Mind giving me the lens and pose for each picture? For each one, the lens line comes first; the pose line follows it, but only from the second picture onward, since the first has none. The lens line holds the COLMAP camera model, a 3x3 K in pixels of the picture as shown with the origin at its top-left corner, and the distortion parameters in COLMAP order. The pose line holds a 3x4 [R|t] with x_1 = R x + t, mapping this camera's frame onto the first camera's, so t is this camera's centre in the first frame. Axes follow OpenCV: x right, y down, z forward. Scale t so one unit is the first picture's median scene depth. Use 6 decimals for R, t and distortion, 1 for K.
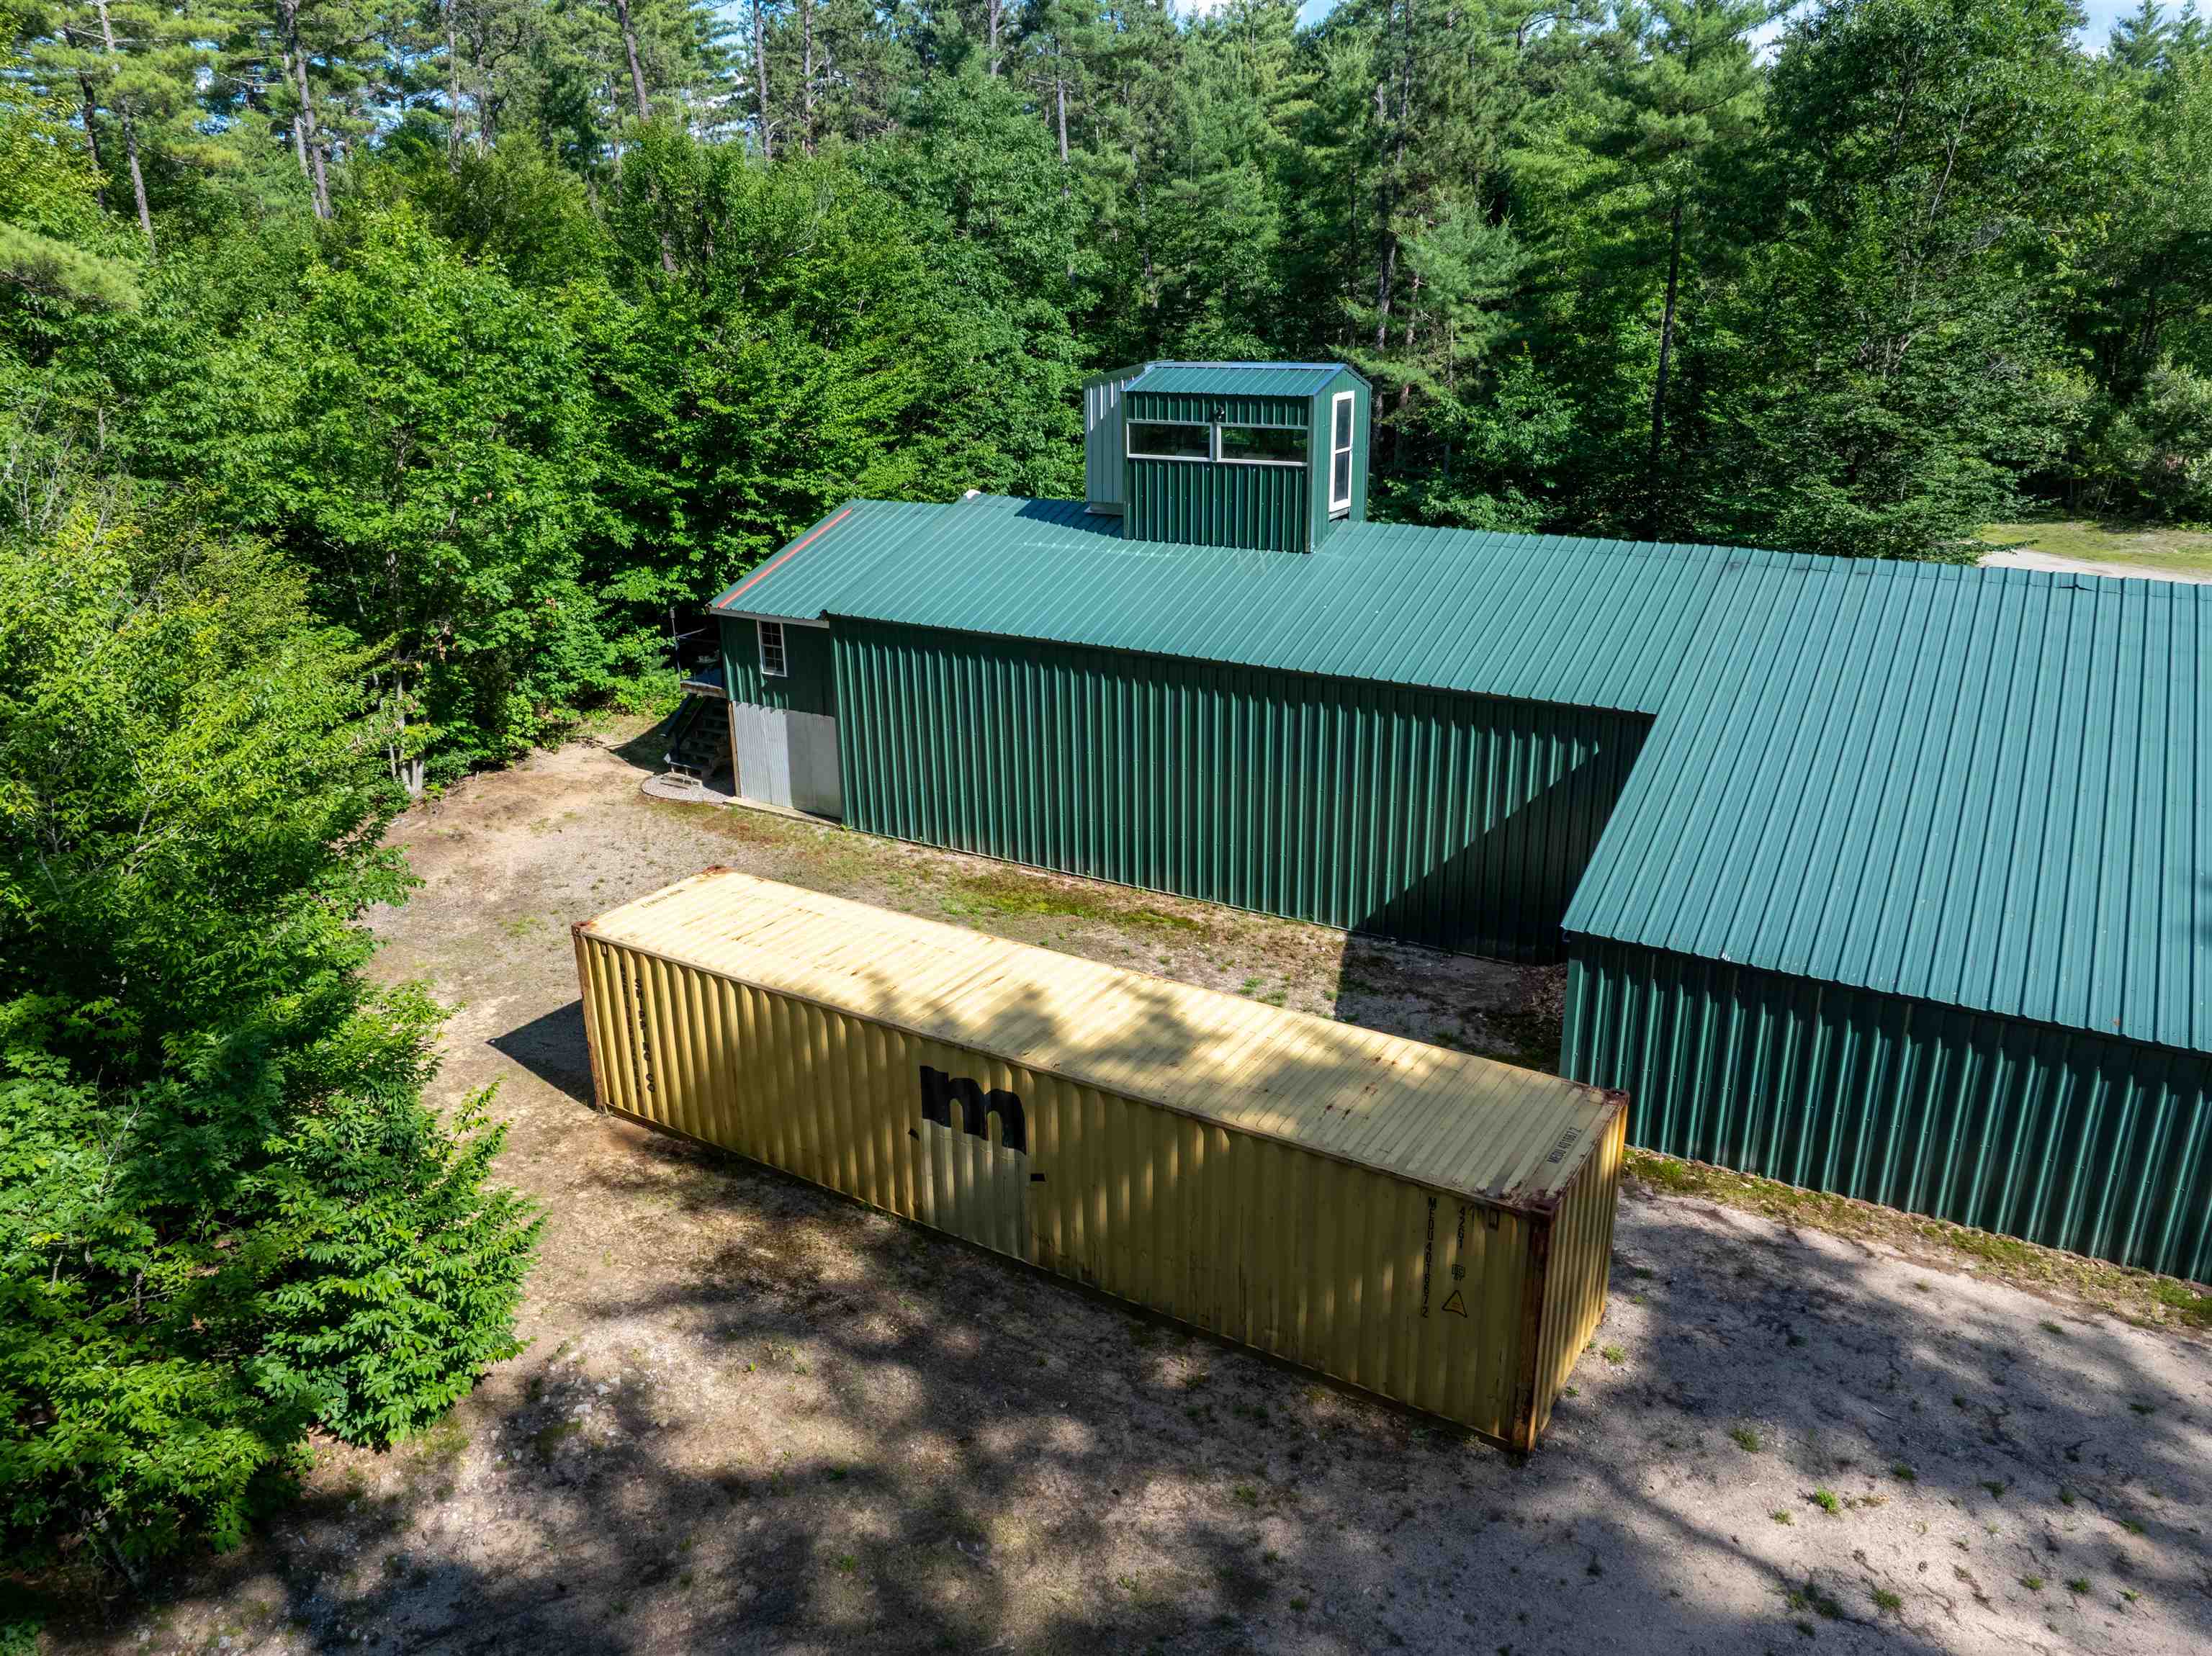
lens RADIAL K [[1569.6, 0, 1105.3], [0, 1569.6, 820.3], [0, 0, 1]] dist [-0.047788, 0.013138]
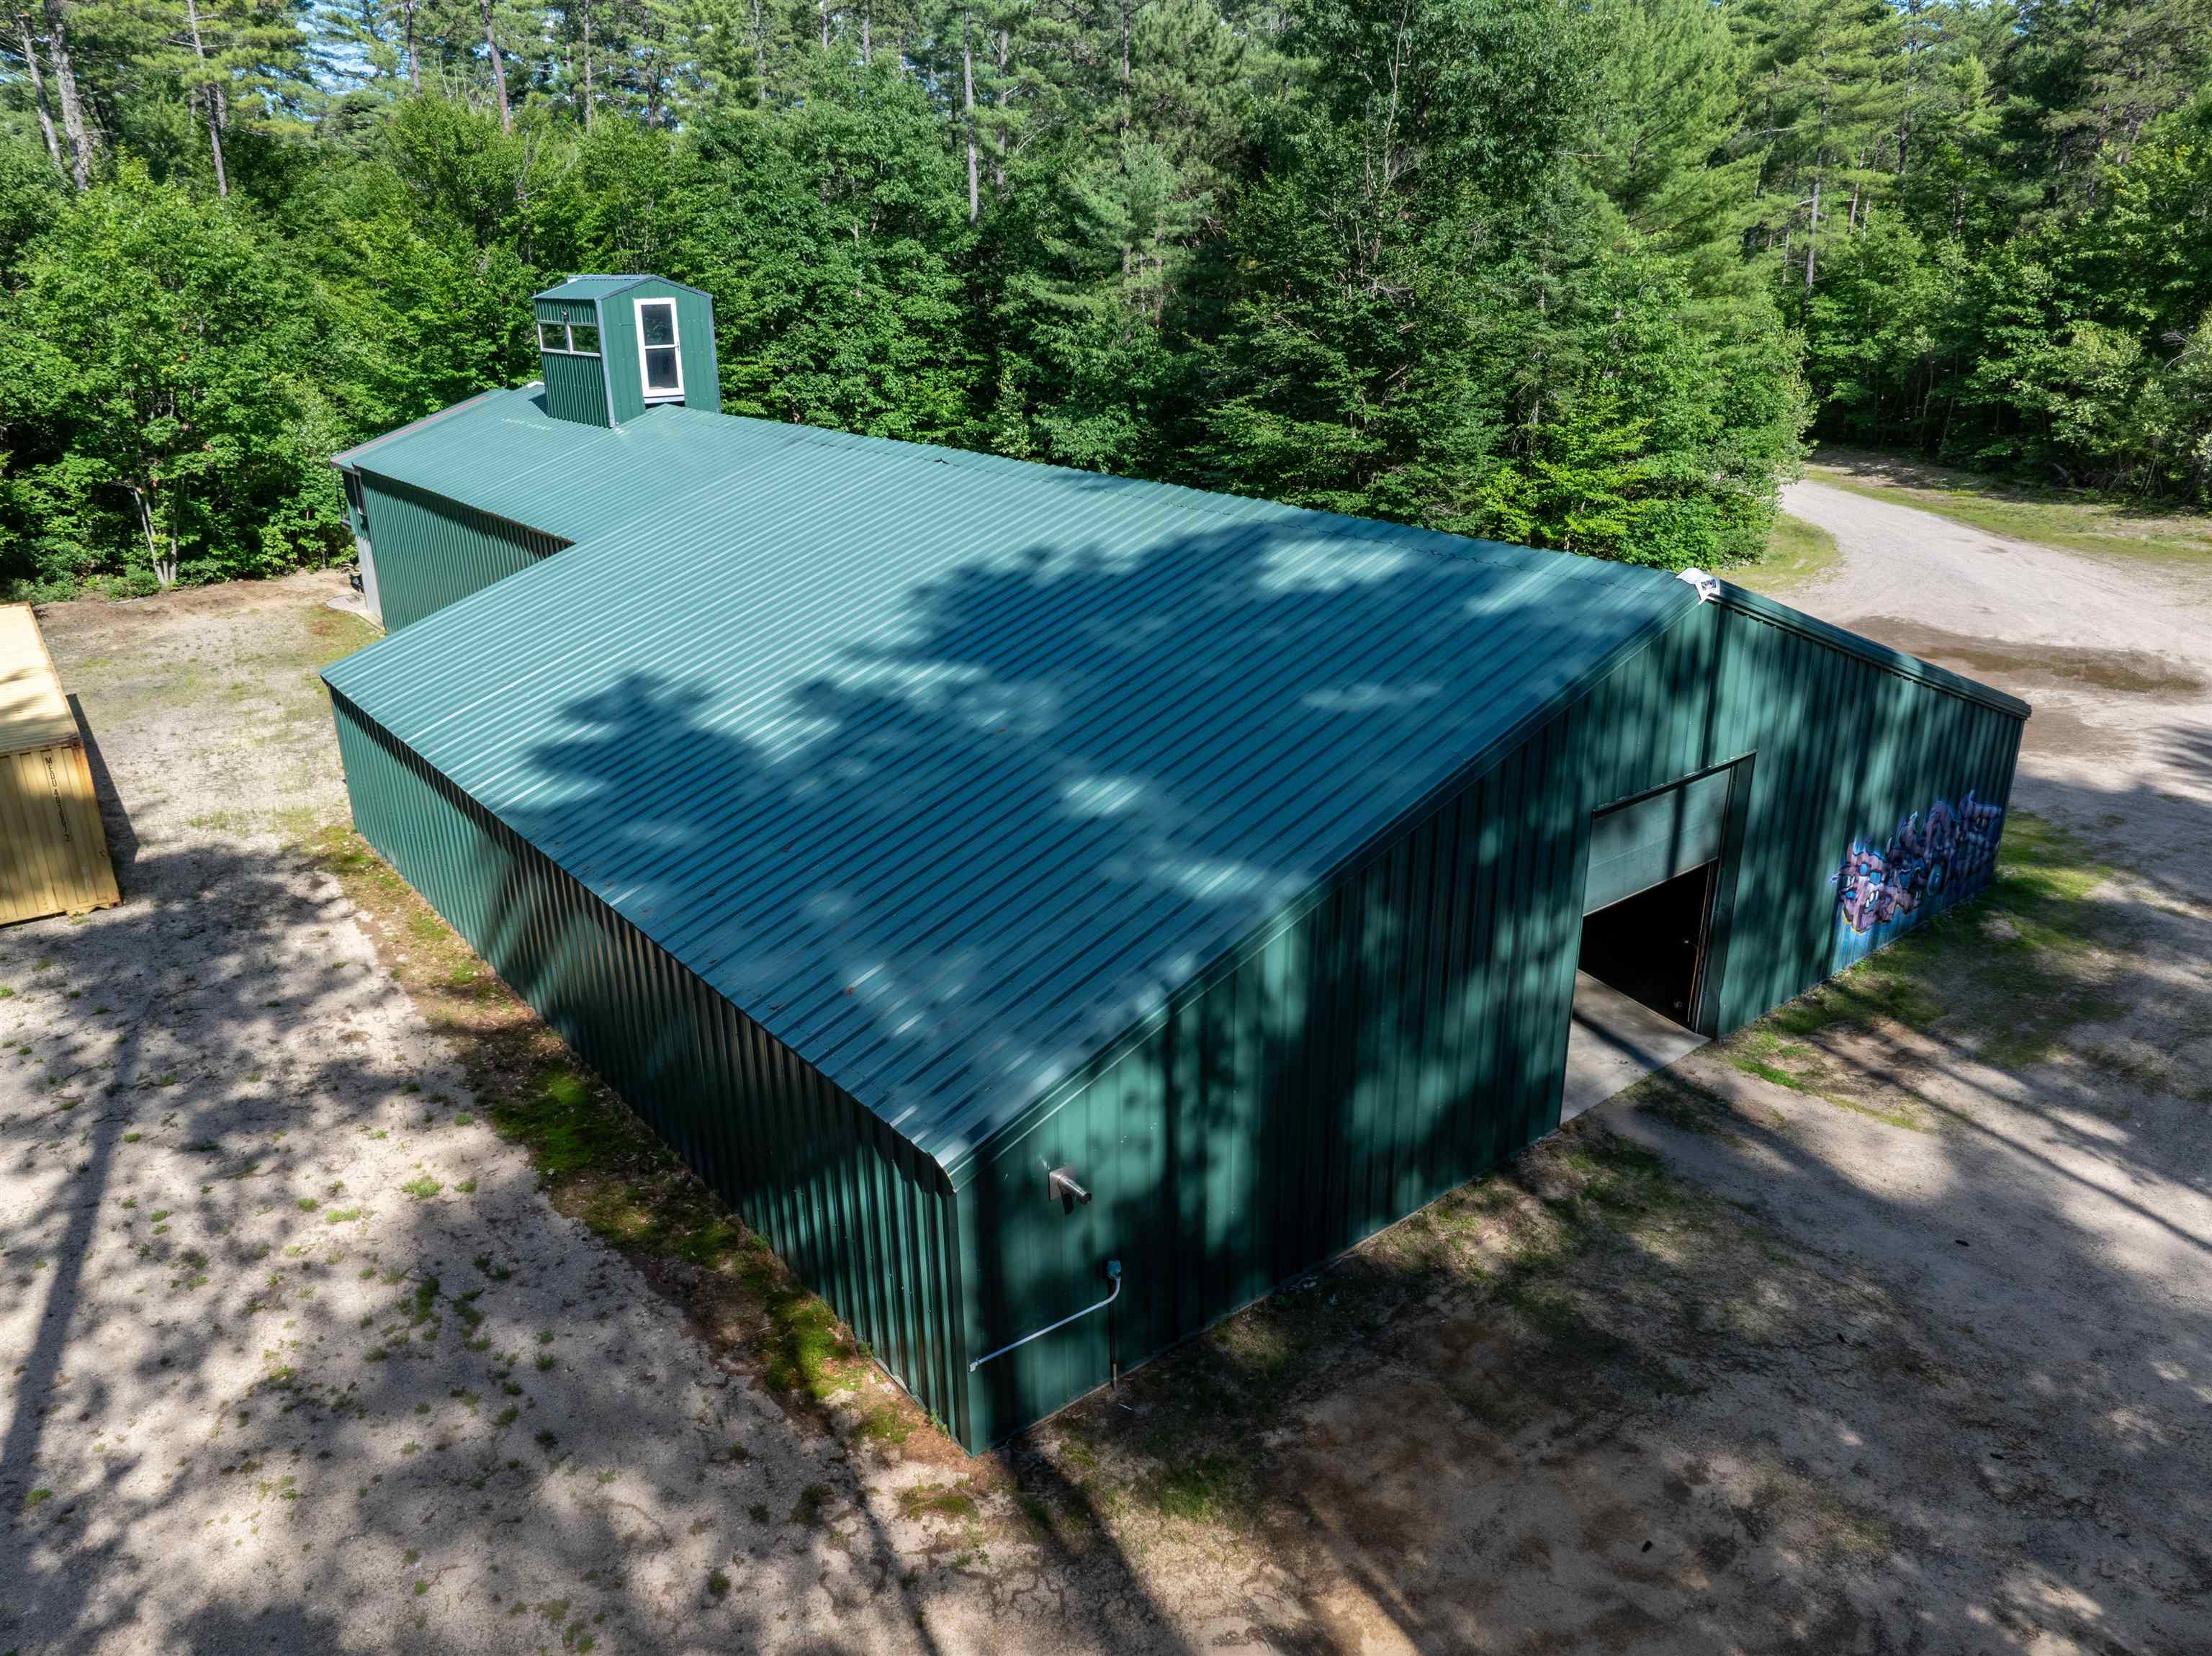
lens RADIAL K [[1569.6, 0, 1138.1], [0, 1569.6, 832.2], [0, 0, 1]] dist [-0.047788, 0.013138]
pose [[0.933397, 0.128775, -0.334944, 1.514988], [-0.120567, 0.991672, 0.045278, 0.061264], [0.337985, -0.001880, 0.941150, -0.029447]]
